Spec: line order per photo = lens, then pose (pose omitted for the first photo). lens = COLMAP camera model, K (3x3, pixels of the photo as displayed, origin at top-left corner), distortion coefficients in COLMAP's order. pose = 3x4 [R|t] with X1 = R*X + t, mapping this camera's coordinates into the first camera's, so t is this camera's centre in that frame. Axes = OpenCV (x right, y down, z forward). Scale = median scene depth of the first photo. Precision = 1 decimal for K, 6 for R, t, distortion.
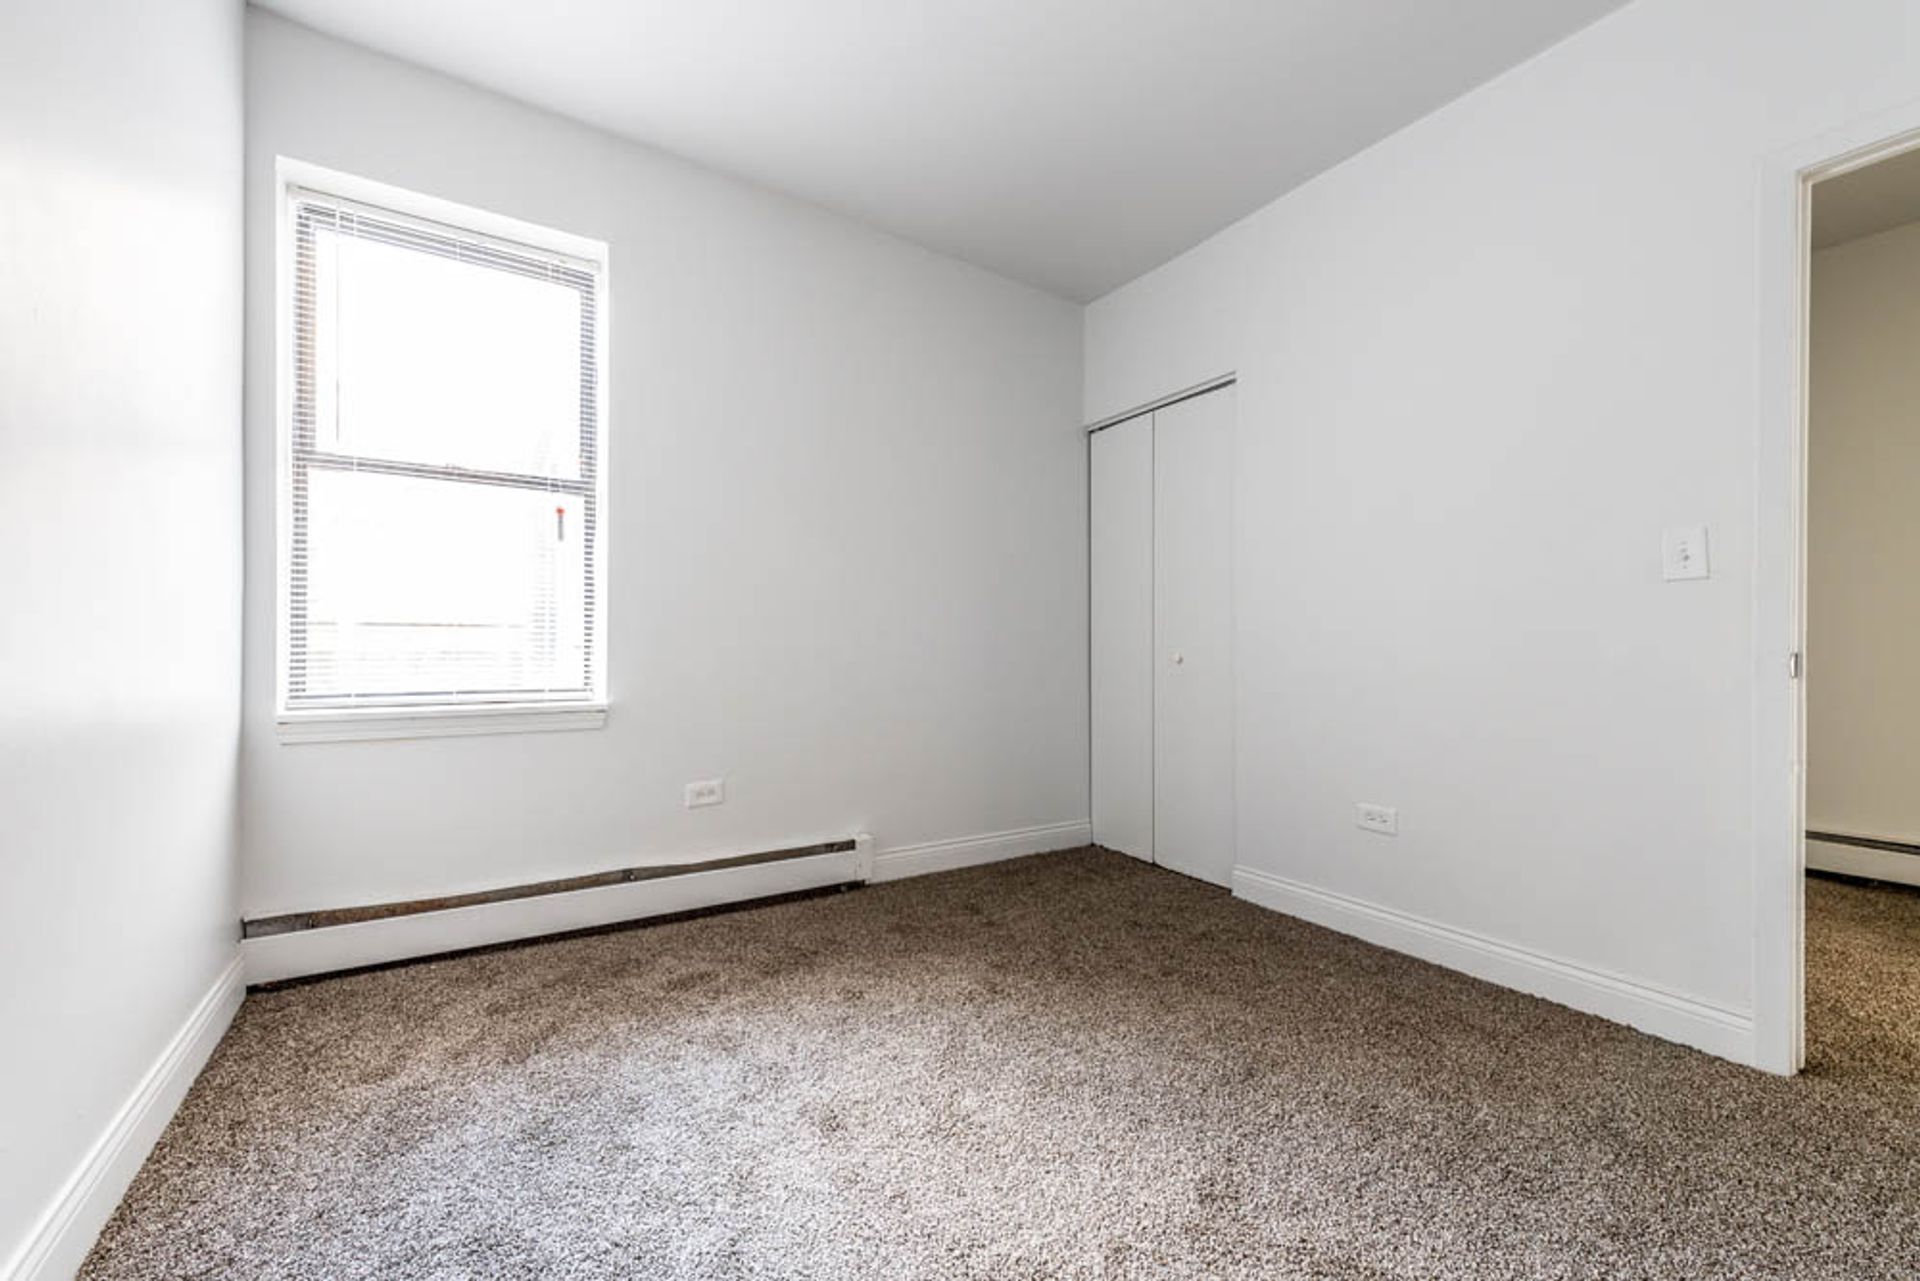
lens RADIAL K [[761.7, 0, 929.7], [0, 761.7, 655.5], [0, 0, 1]] dist [0.015333, -0.005008]
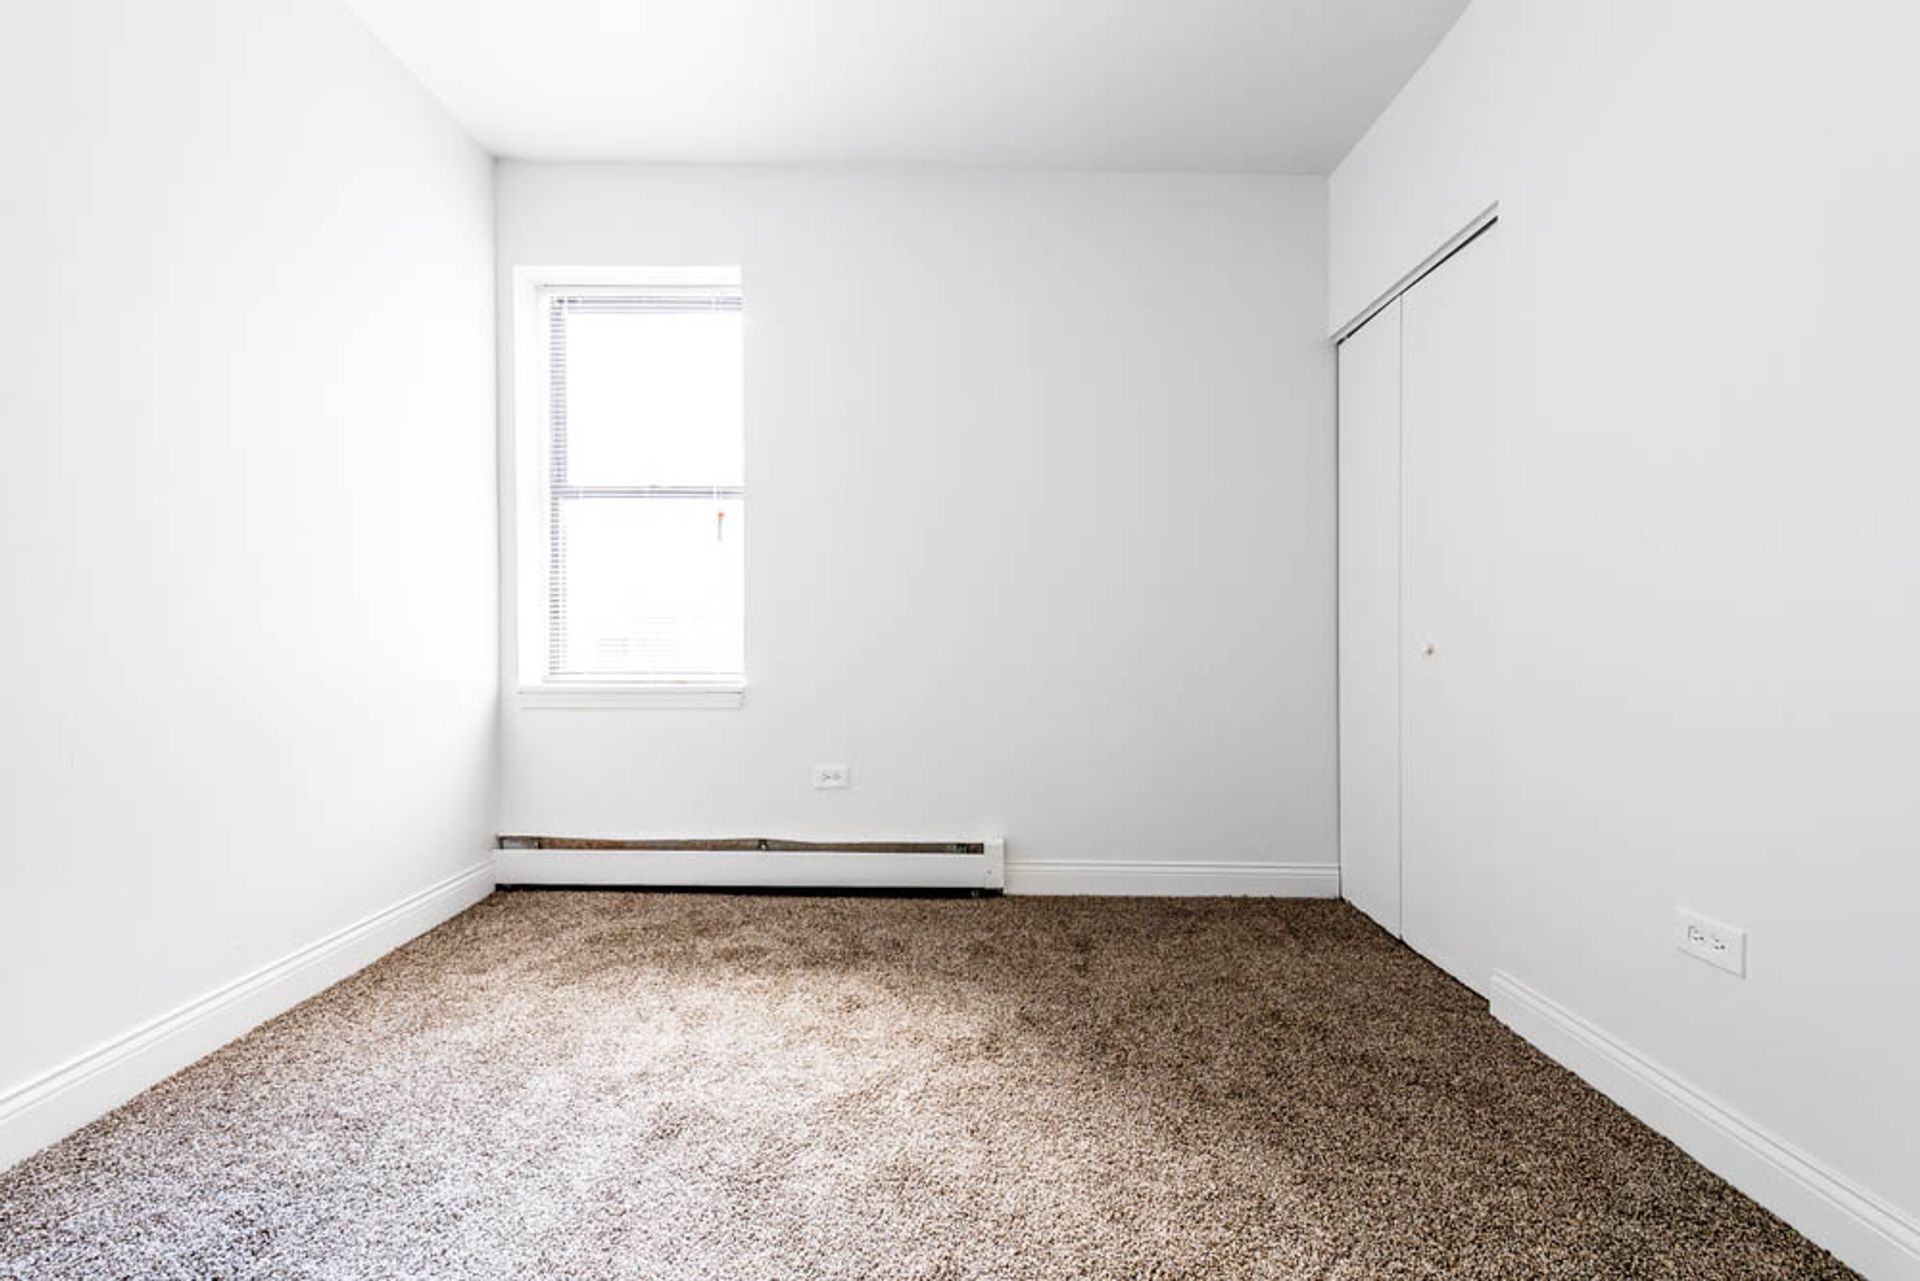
lens RADIAL K [[761.7, 0, 955.6], [0, 761.7, 650.5], [0, 0, 1]] dist [0.015333, -0.005008]
pose [[0.840875, 0.007050, -0.541184, 0.429211], [-0.002816, 0.999959, 0.008651, 0.001308], [0.541222, -0.005750, 0.840860, 0.243250]]
